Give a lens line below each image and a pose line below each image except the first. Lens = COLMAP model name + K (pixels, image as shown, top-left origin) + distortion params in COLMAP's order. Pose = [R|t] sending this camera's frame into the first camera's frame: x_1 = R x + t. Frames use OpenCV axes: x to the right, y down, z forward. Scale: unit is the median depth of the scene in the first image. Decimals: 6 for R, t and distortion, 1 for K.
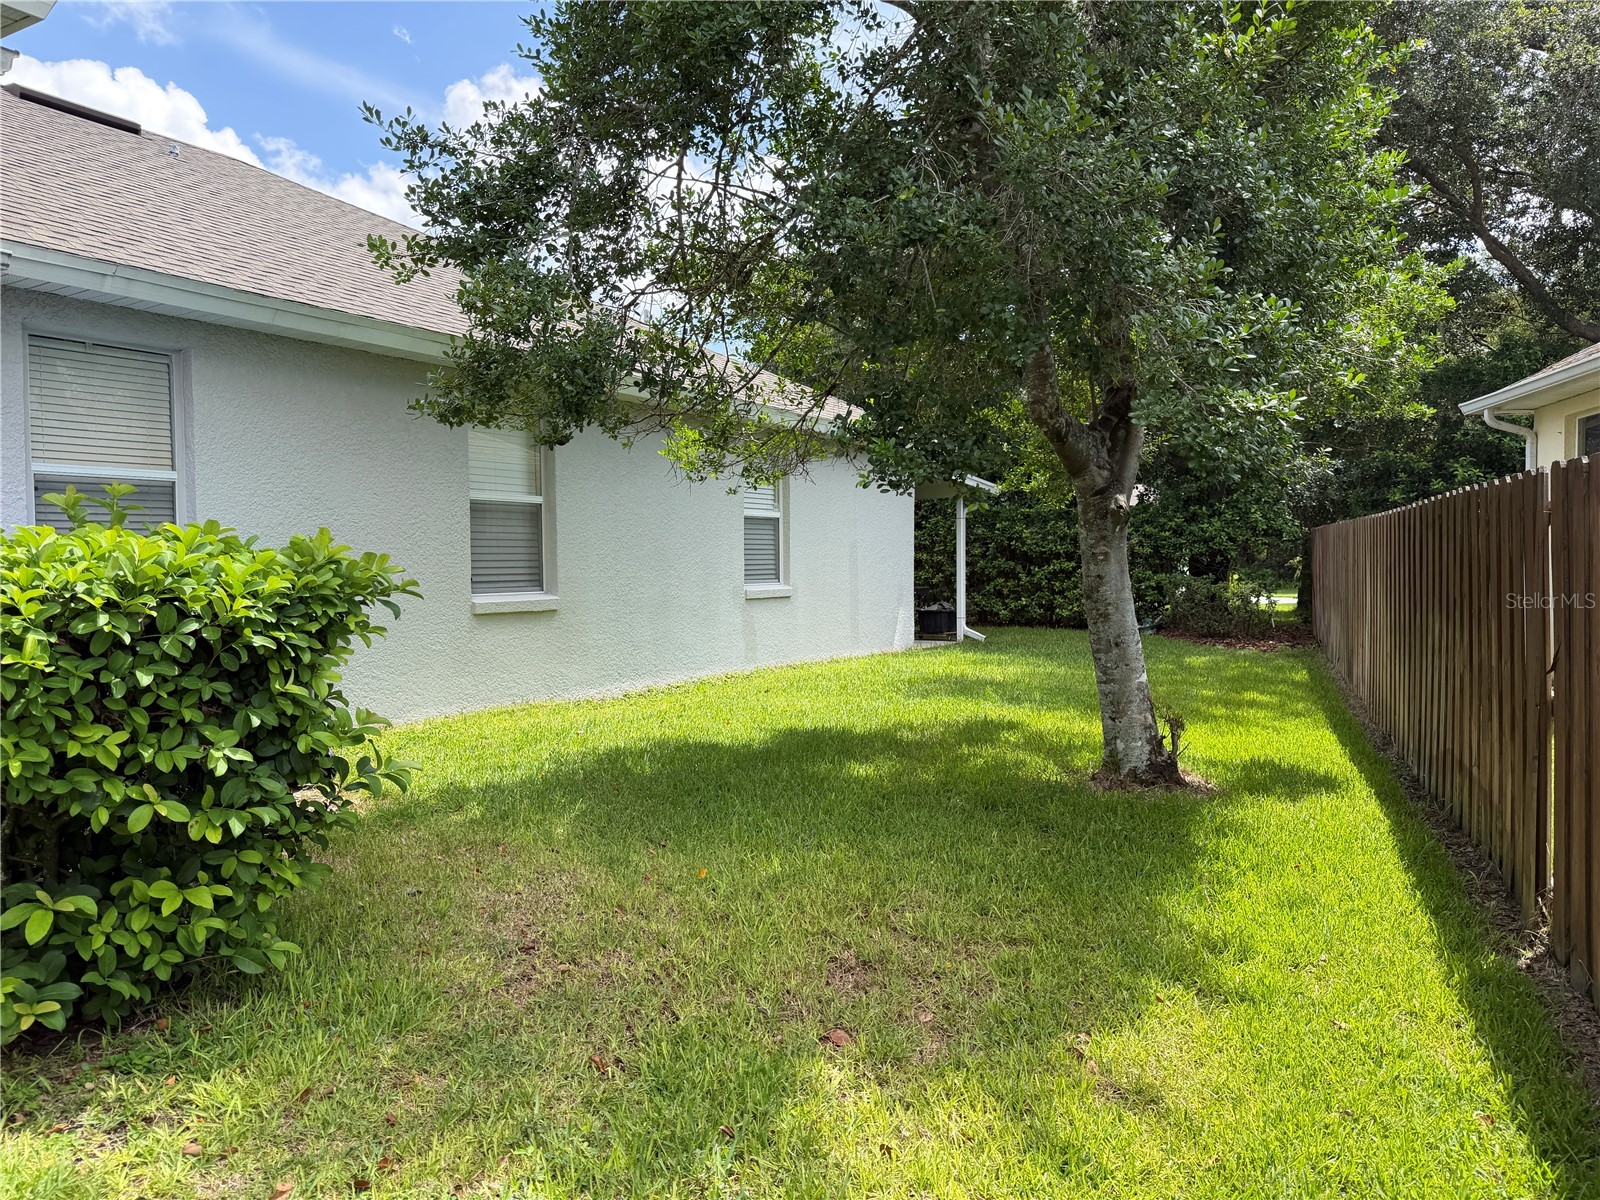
lens RADIAL K [[1122.3, 0, 791.0], [0, 1122.3, 593.9], [0, 0, 1]] dist [-0.007236, -0.002587]
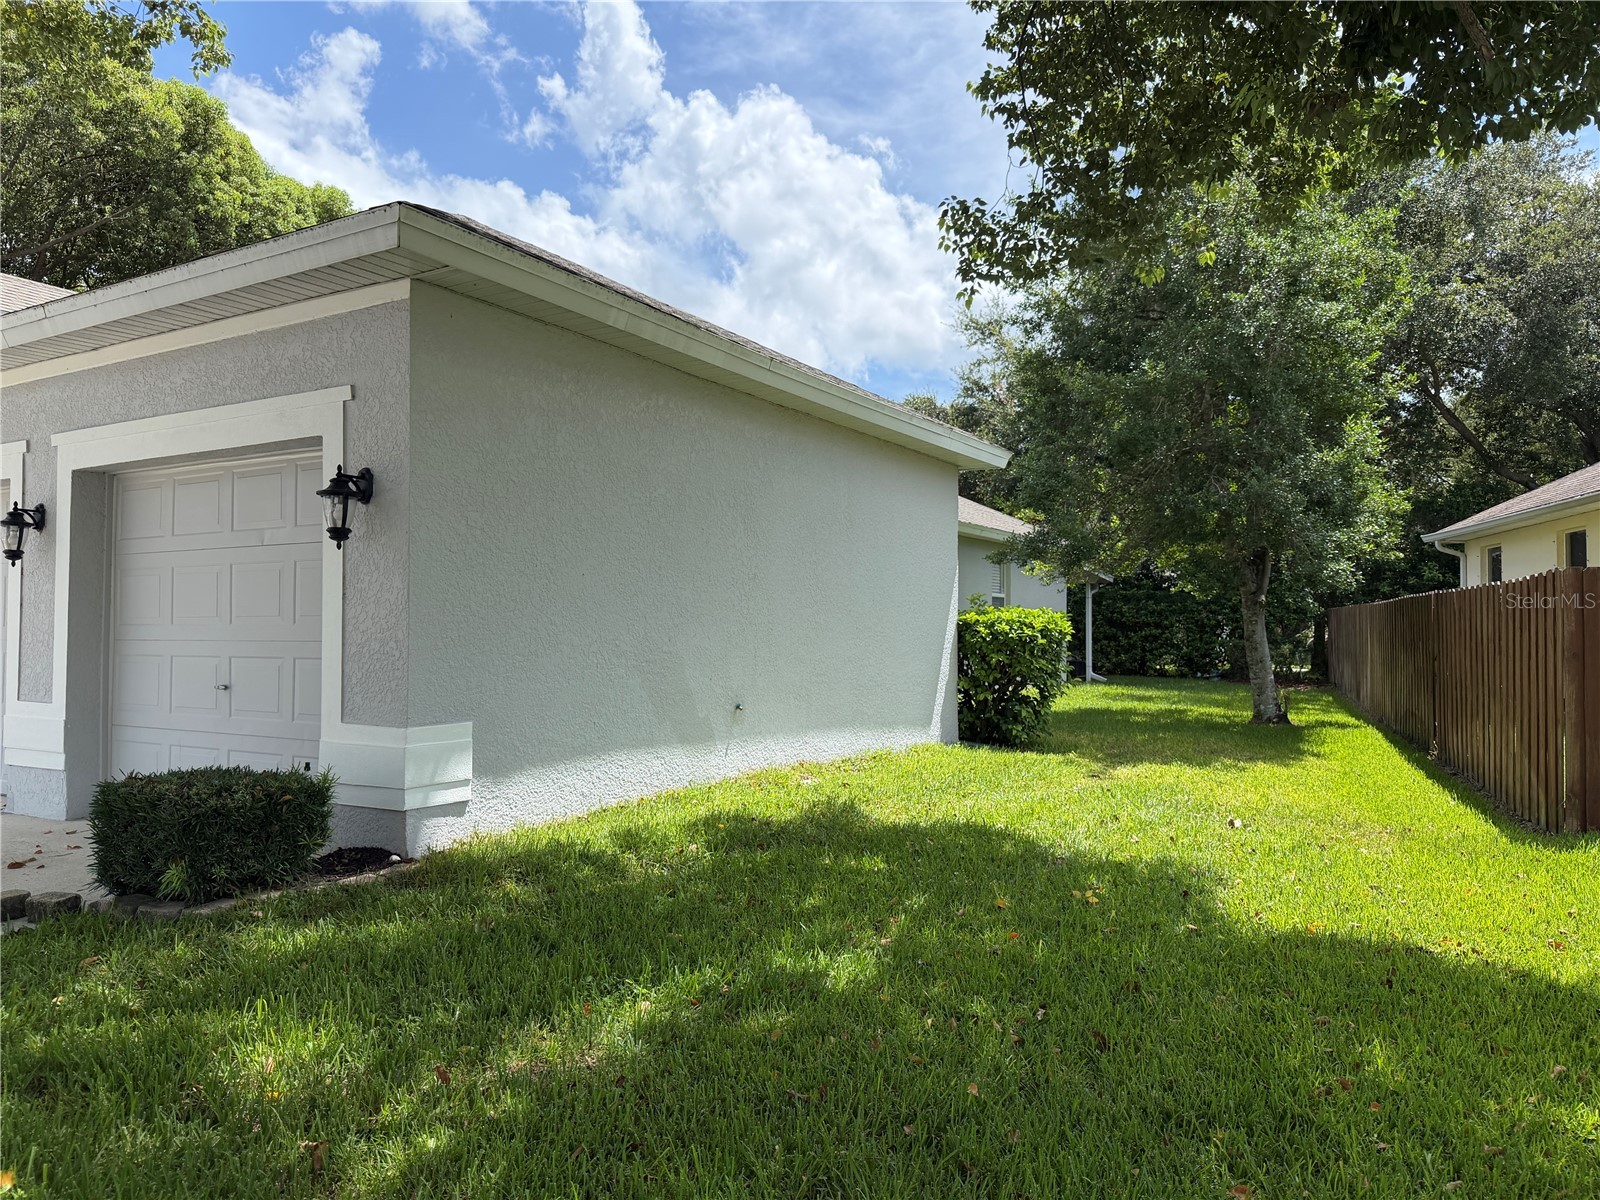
lens RADIAL K [[1122.3, 0, 809.2], [0, 1122.3, 607.5], [0, 0, 1]] dist [-0.007236, -0.002587]
pose [[0.999654, 0.017633, 0.019542, -0.238364], [-0.016655, 0.998654, -0.049122, 0.022658], [-0.020382, 0.048779, 0.998602, -0.443610]]
